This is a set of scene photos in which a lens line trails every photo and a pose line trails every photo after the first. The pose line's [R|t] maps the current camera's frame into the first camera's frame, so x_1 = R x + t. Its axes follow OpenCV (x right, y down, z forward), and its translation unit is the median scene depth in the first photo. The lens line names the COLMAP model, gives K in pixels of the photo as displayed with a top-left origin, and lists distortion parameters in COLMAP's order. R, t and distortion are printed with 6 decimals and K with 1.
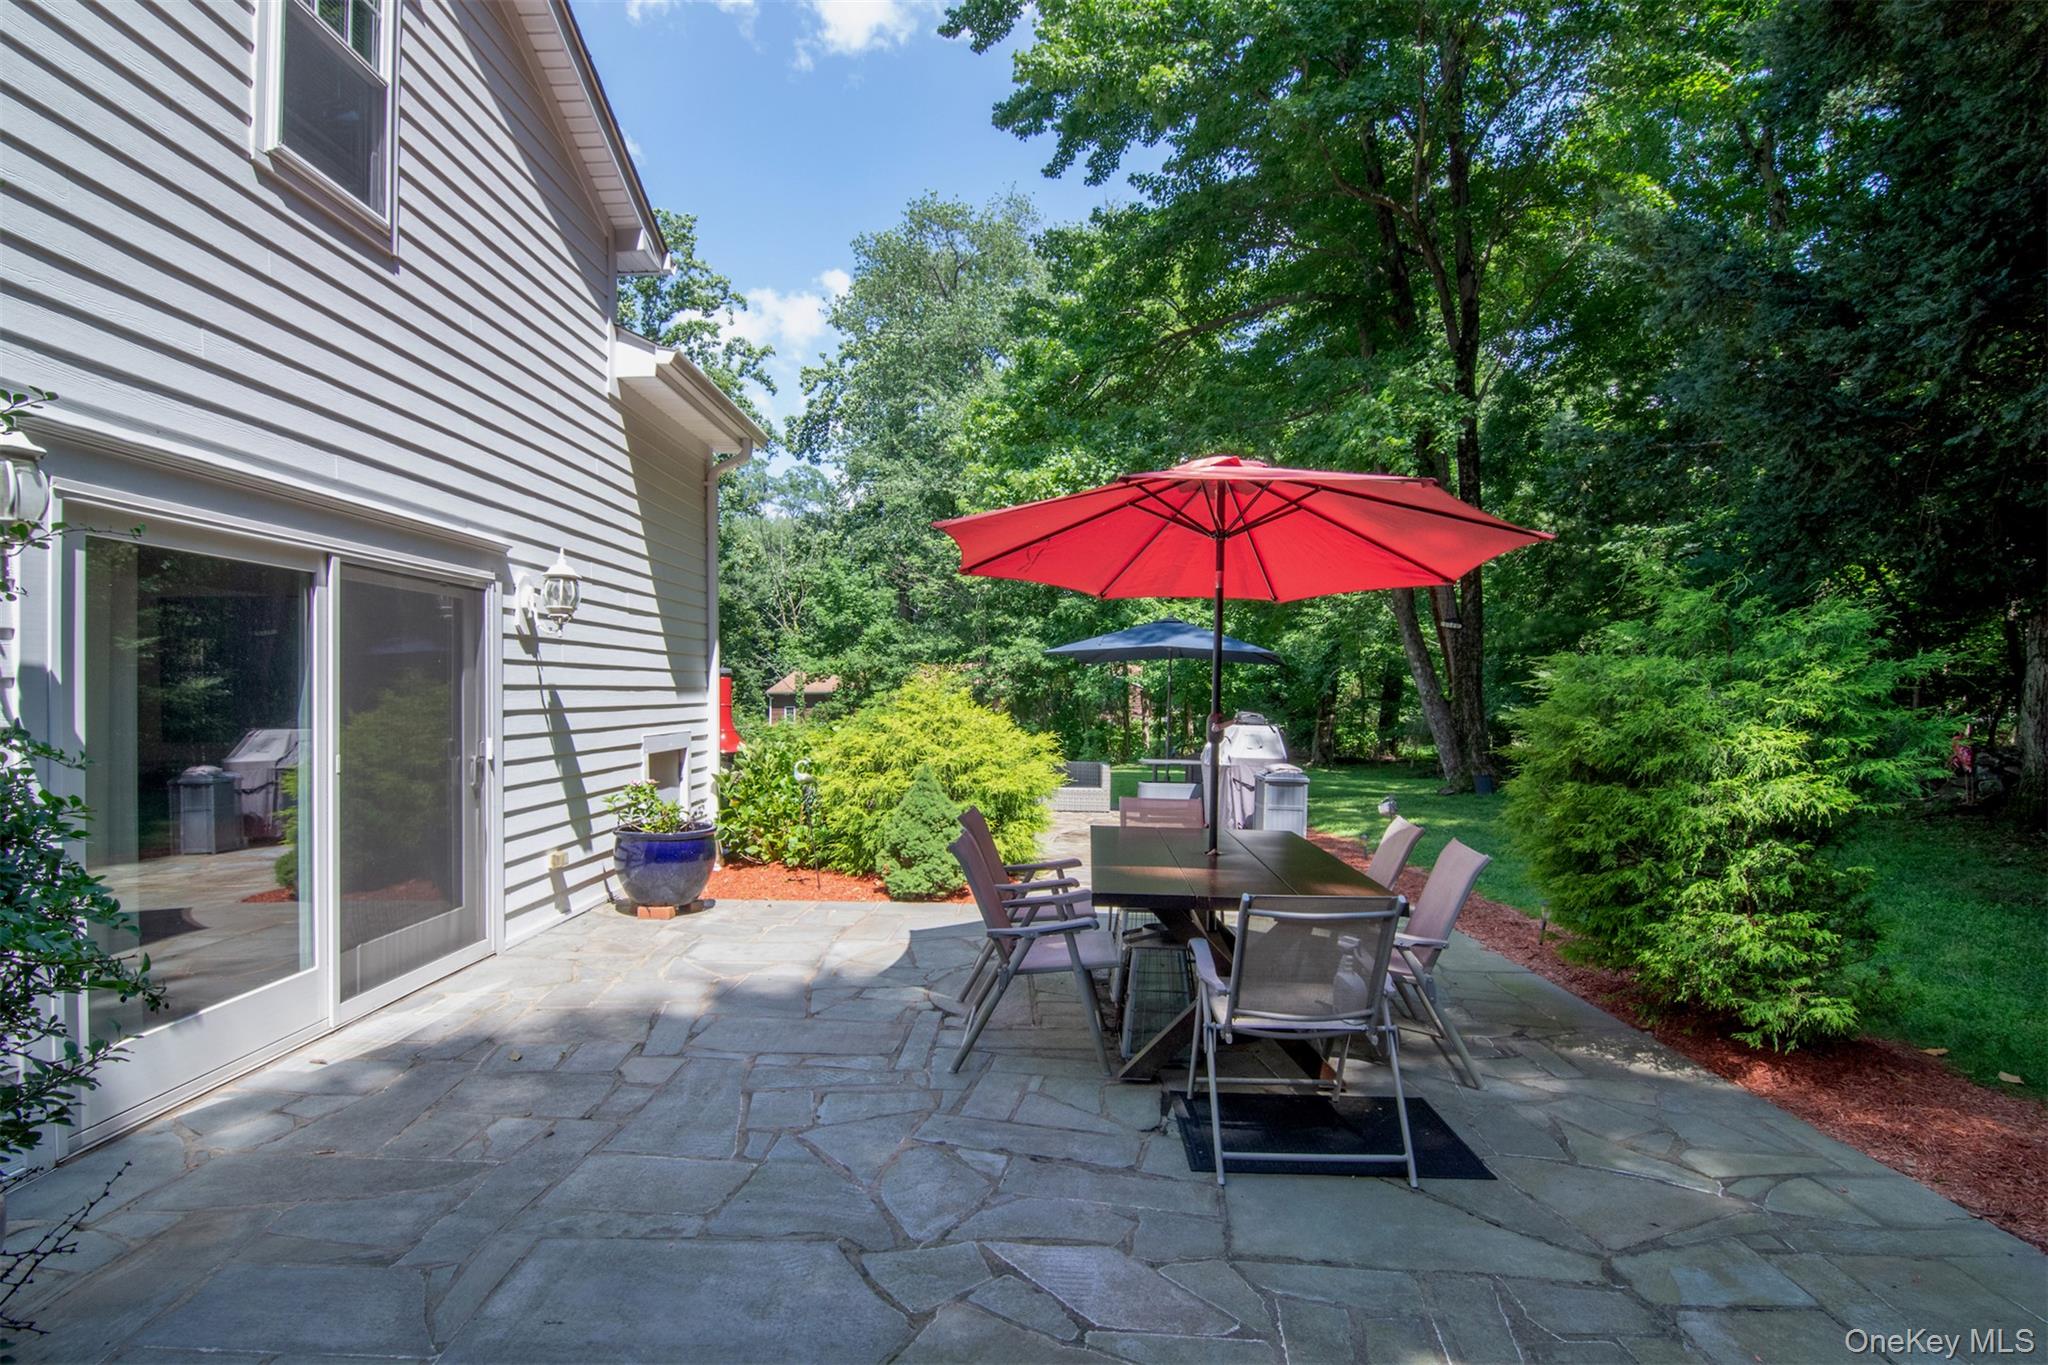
lens RADIAL K [[995.3, 0, 1022.7], [0, 995.3, 694.2], [0, 0, 1]] dist [-0.000476, -0.012923]
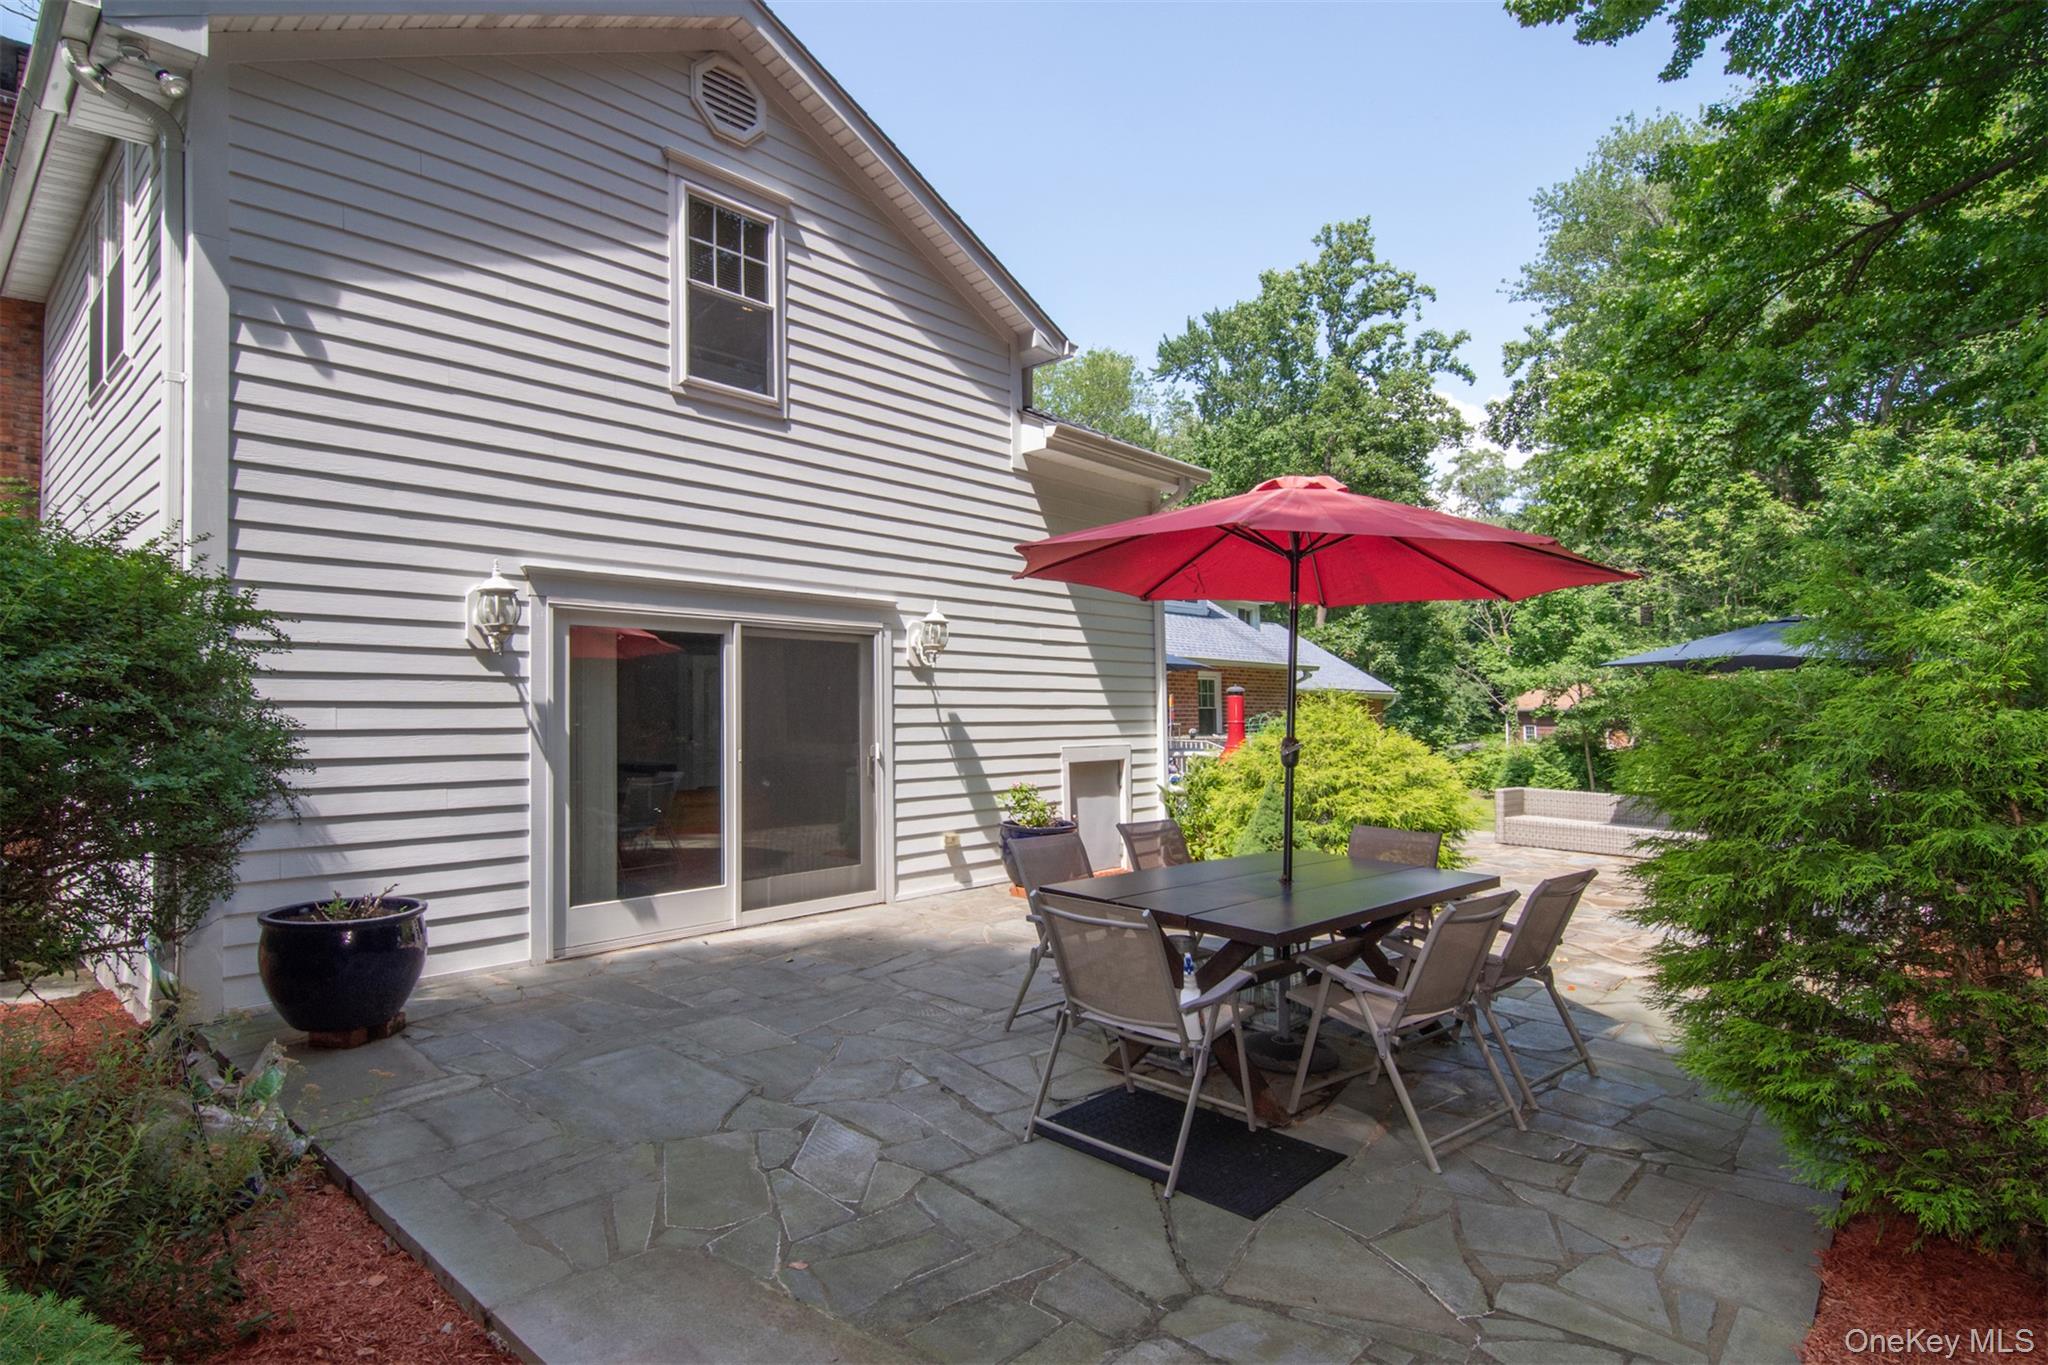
lens RADIAL K [[1057.1, 0, 1024.0], [0, 1057.1, 682.5], [0, 0, 1]] dist [0.040899, -0.065155]
pose [[0.747732, -0.012258, -0.663888, 0.558244], [-0.005951, 0.999666, -0.025160, -0.003815], [0.663974, 0.022763, 0.747409, 0.037581]]
